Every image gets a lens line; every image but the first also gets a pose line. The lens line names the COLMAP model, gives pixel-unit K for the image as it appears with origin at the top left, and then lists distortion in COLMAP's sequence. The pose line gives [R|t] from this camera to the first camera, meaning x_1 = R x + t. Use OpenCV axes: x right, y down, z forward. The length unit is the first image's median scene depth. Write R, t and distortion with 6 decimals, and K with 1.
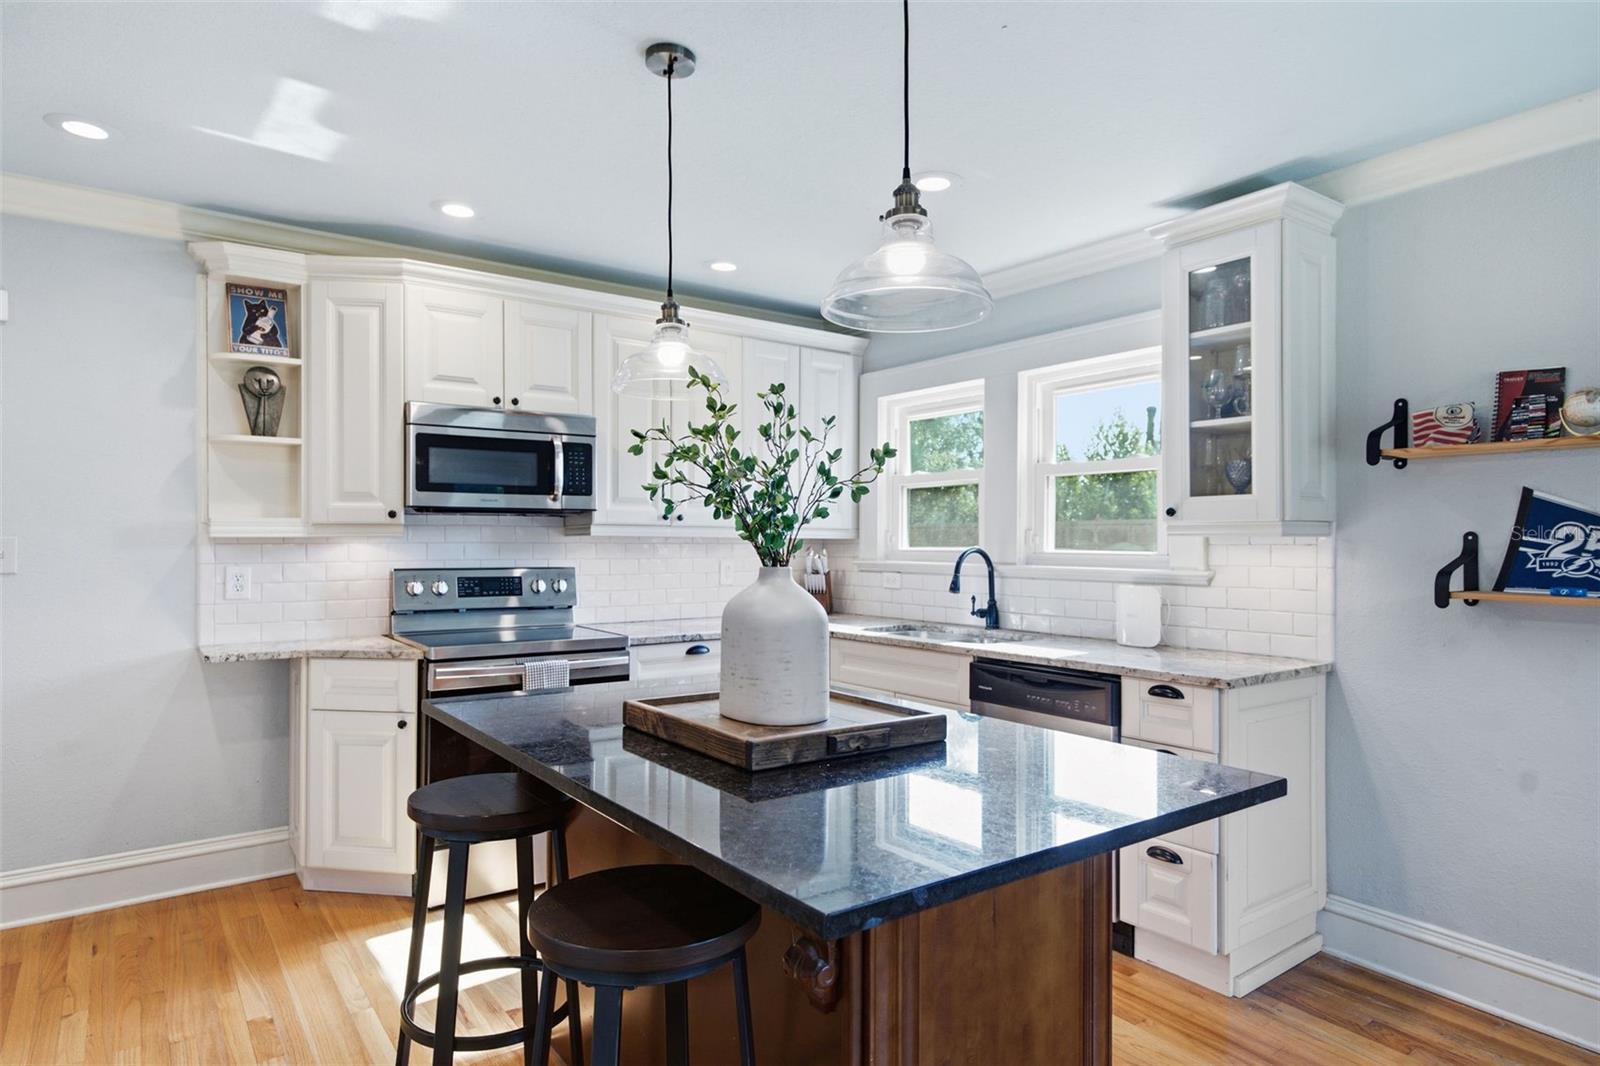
lens RADIAL K [[910.4, 0, 789.8], [0, 910.4, 537.5], [0, 0, 1]] dist [0.005226, -0.002564]
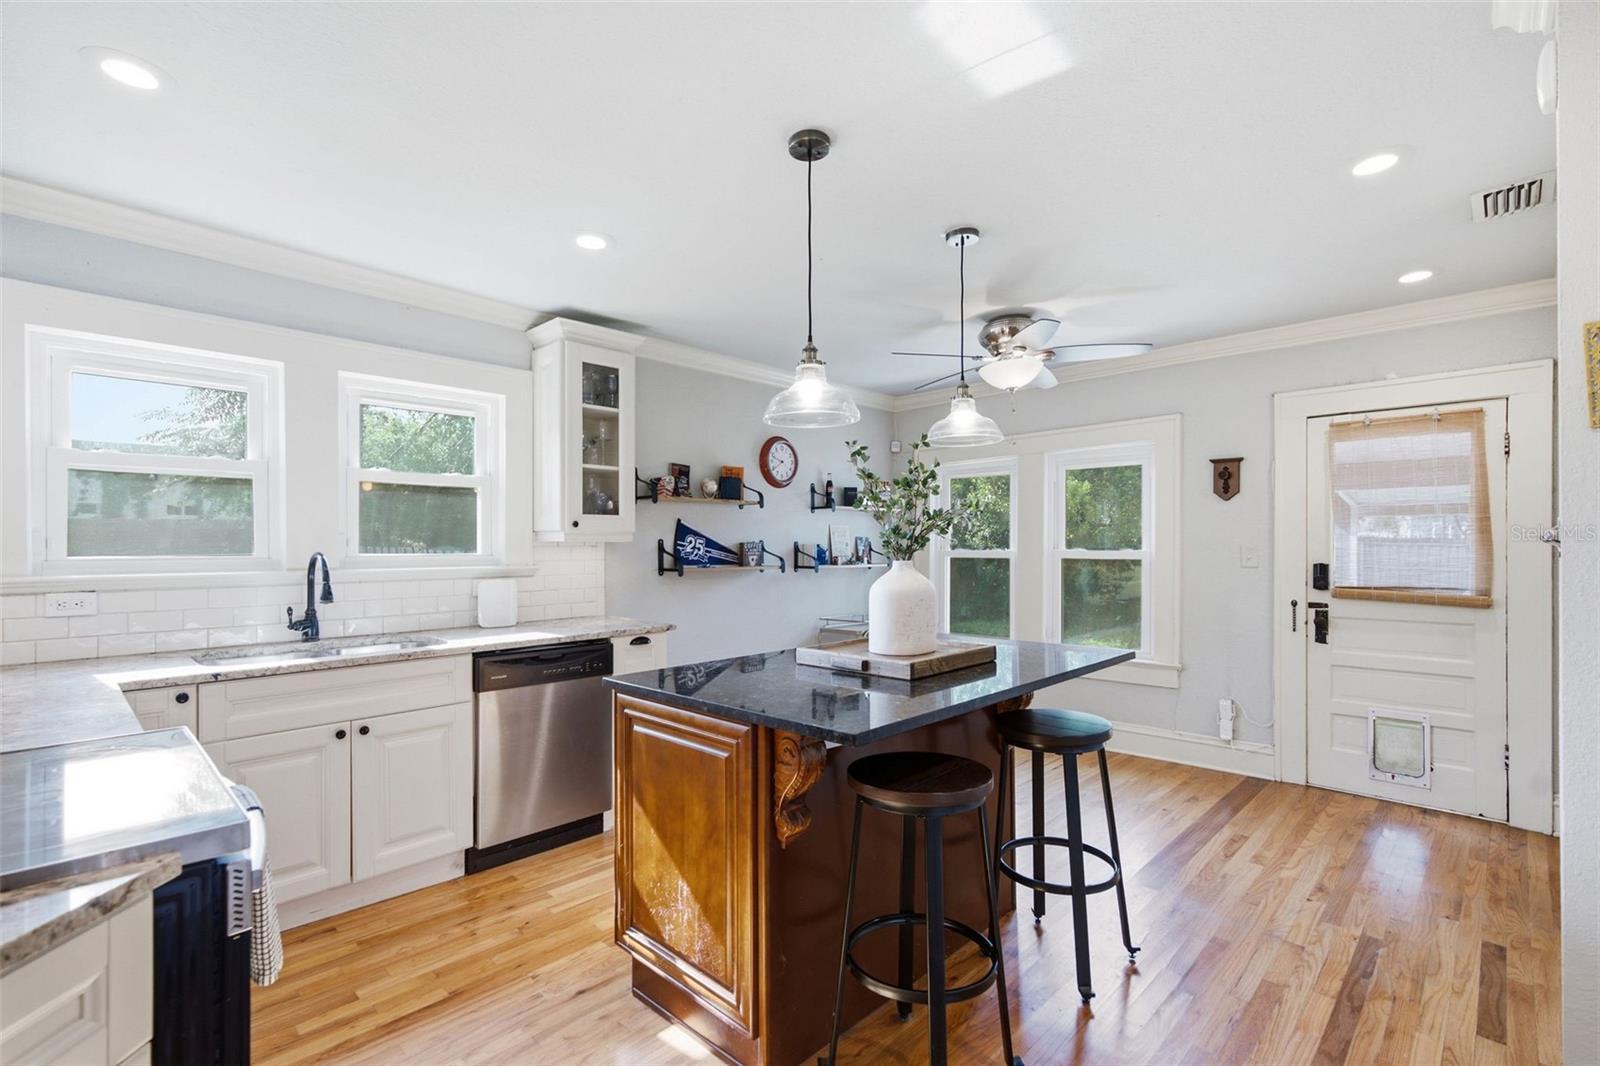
lens RADIAL K [[731.5, 0, 806.2], [0, 731.5, 541.7], [0, 0, 1]] dist [-0.006251, 0.001592]
pose [[-0.182610, -0.000167, 0.983185, -0.699397], [-0.002736, 0.999996, -0.000338, -0.000432], [-0.983182, -0.002752, -0.182610, 0.761404]]
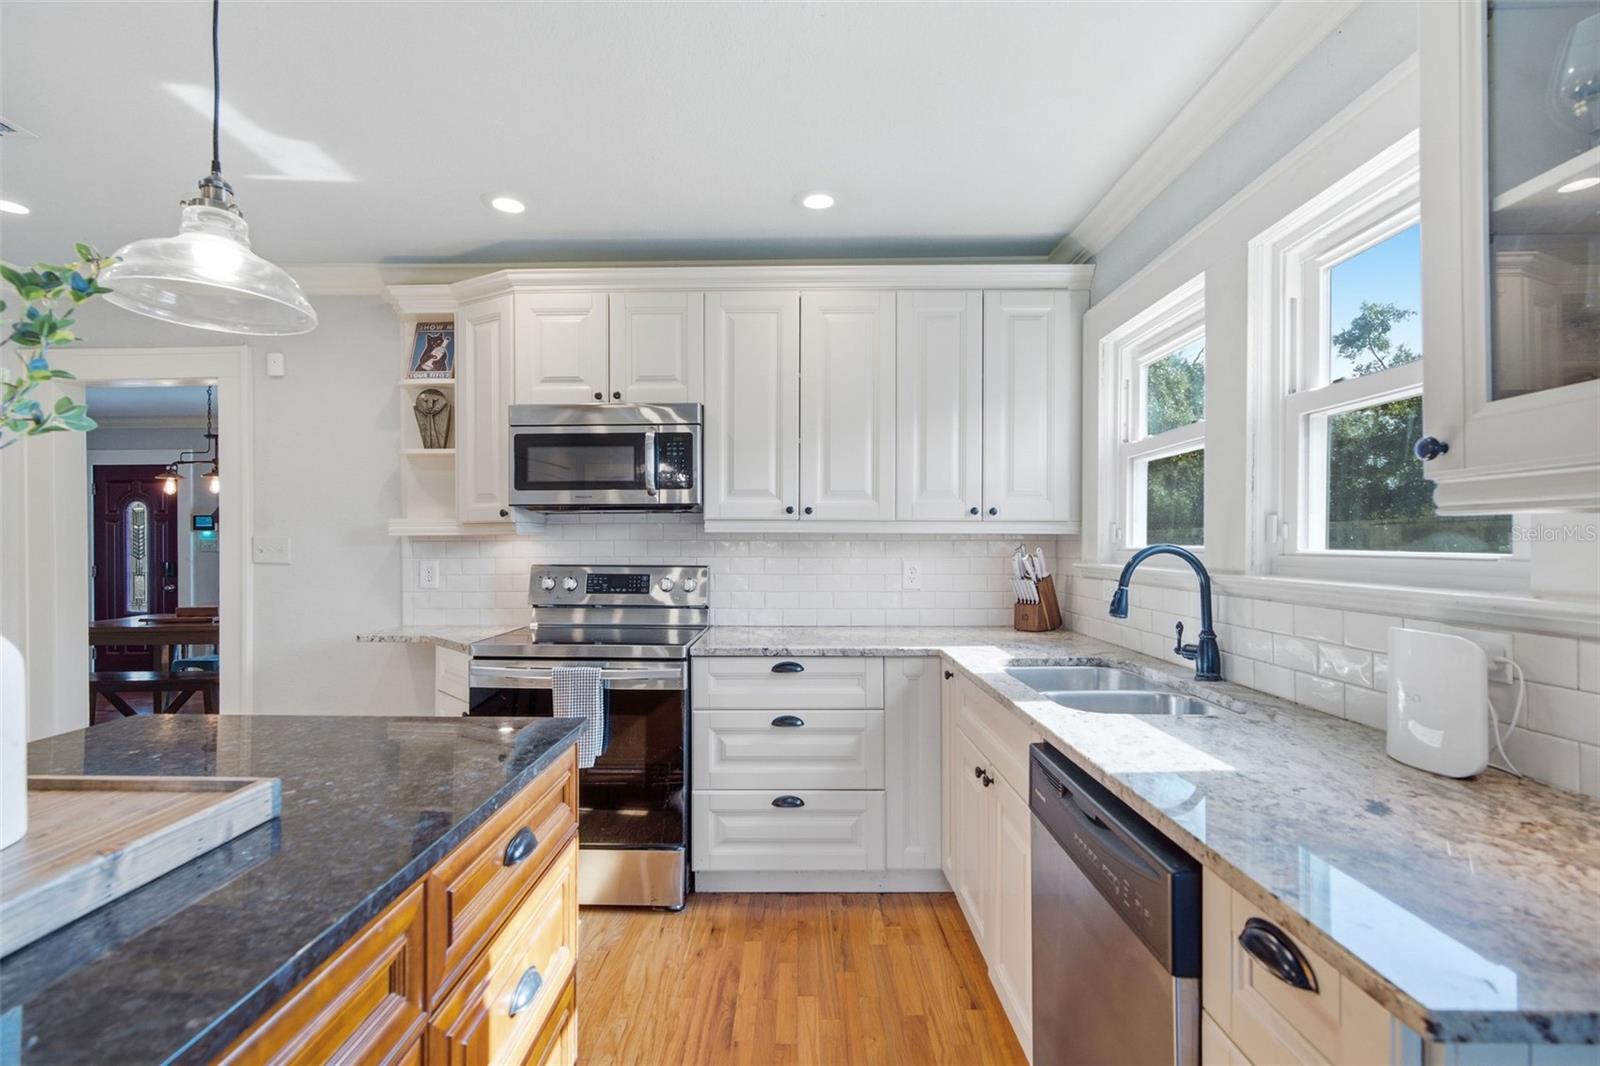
lens RADIAL K [[731.5, 0, 790.9], [0, 731.5, 541.3], [0, 0, 1]] dist [-0.006251, 0.001592]
pose [[0.799789, -0.004013, -0.600267, 0.345339], [0.005484, 0.999985, 0.000621, 0.008478], [0.600256, -0.003789, 0.799799, 0.529225]]
